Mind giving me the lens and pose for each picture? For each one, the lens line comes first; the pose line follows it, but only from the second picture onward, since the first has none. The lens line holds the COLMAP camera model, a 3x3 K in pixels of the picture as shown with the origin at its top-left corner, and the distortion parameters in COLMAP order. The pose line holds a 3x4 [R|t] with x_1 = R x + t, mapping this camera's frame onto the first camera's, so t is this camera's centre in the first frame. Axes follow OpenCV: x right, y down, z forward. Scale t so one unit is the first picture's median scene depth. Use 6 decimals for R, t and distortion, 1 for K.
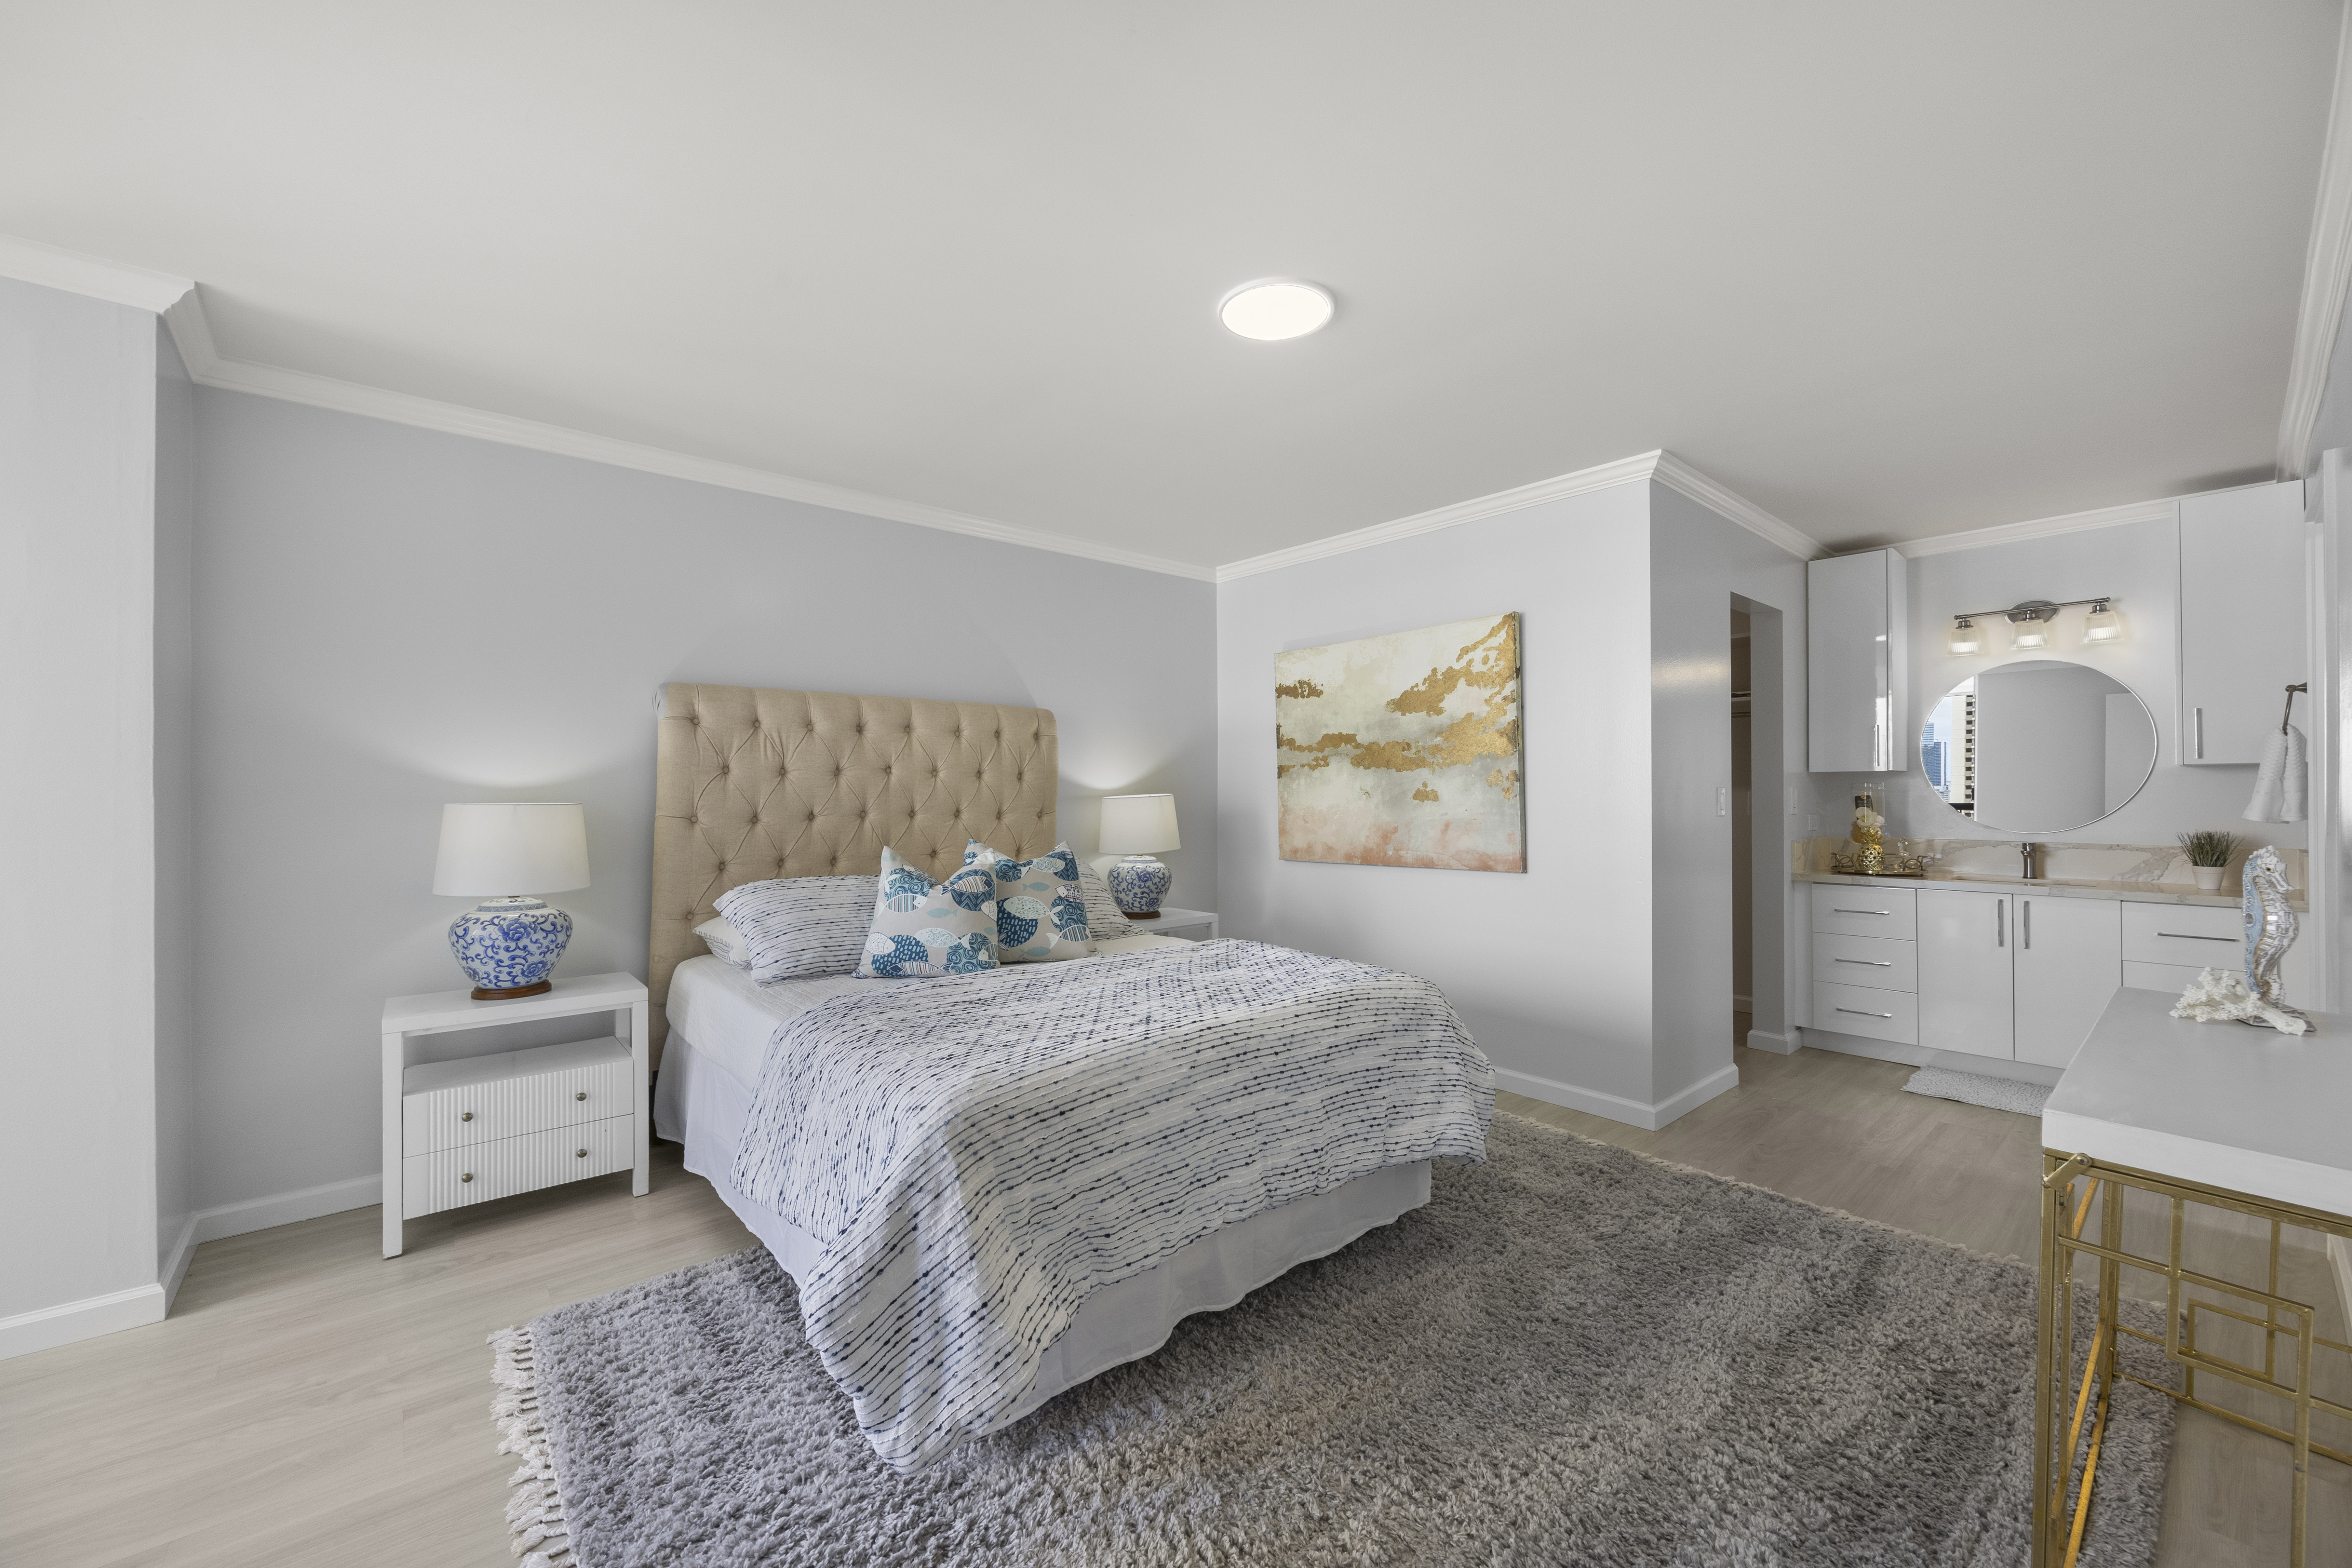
lens RADIAL K [[910.2, 0, 1184.3], [0, 910.2, 785.0], [0, 0, 1]] dist [-0.001387, -0.000282]
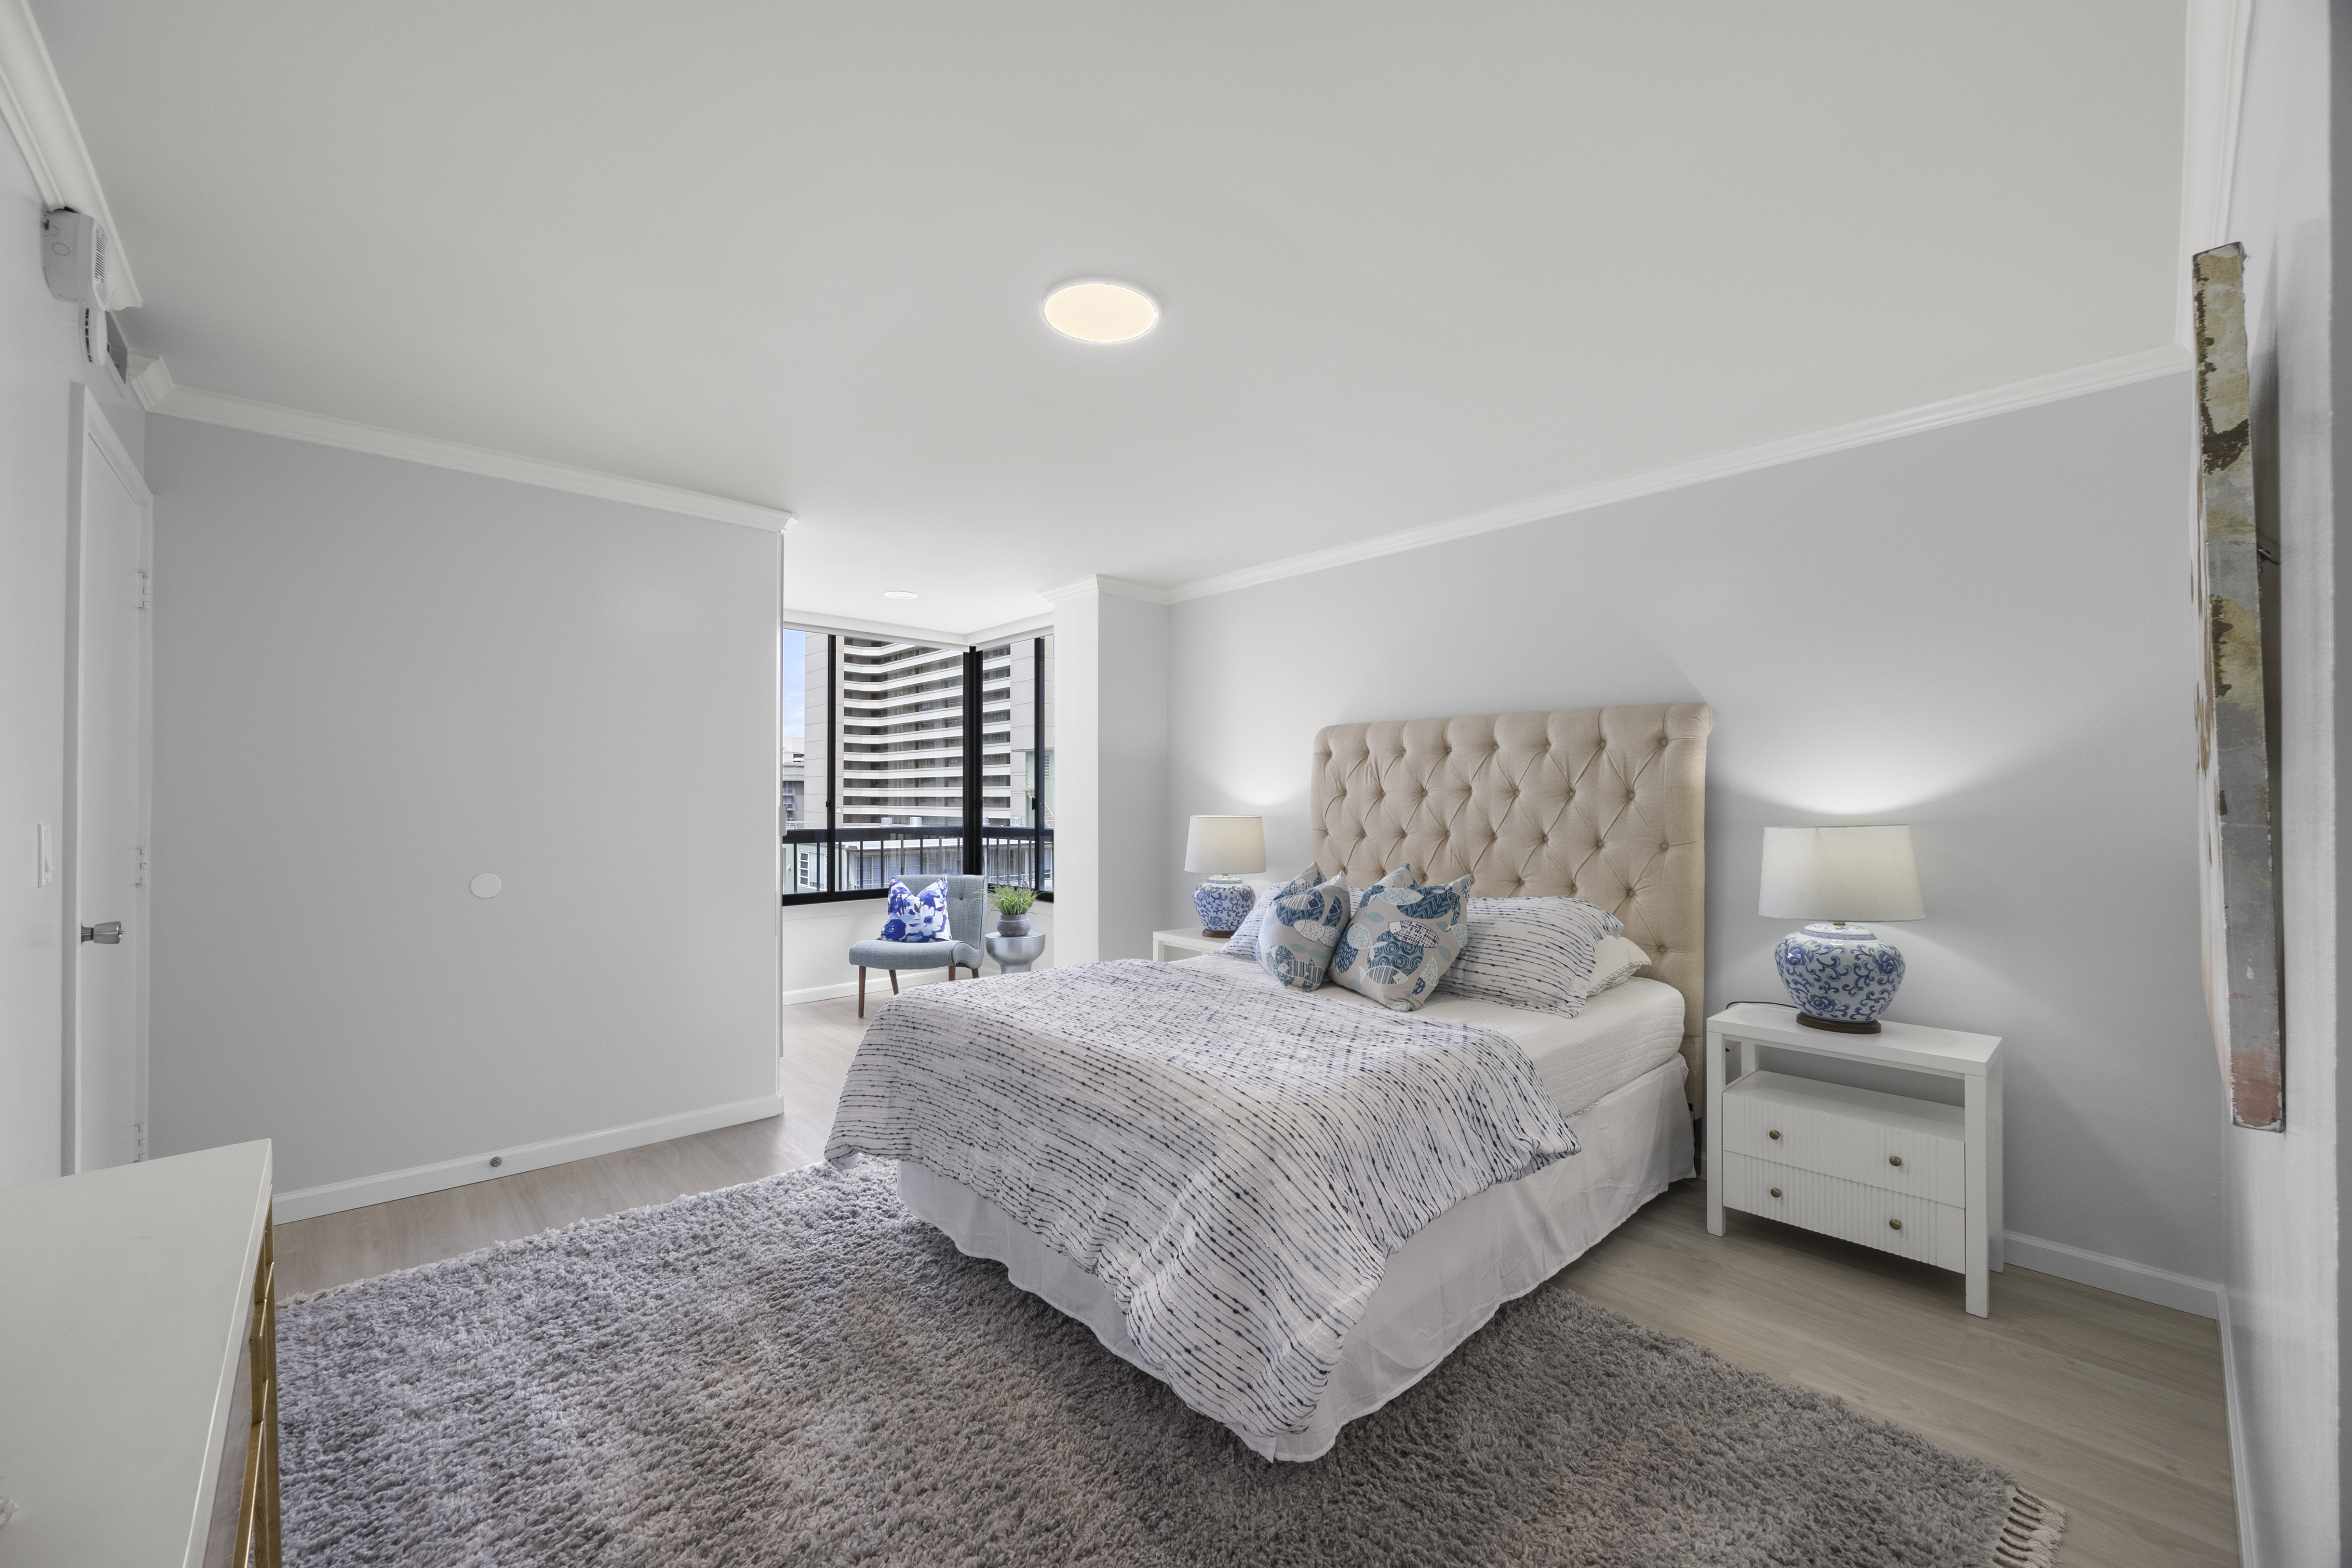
lens RADIAL K [[914.8, 0, 1178.7], [0, 914.8, 795.3], [0, 0, 1]] dist [-0.008296, 0.000003]
pose [[0.021225, -0.008450, -0.999739, 1.090666], [0.004576, 0.999955, -0.008355, -0.008275], [0.999764, -0.004398, 0.021263, 1.102309]]
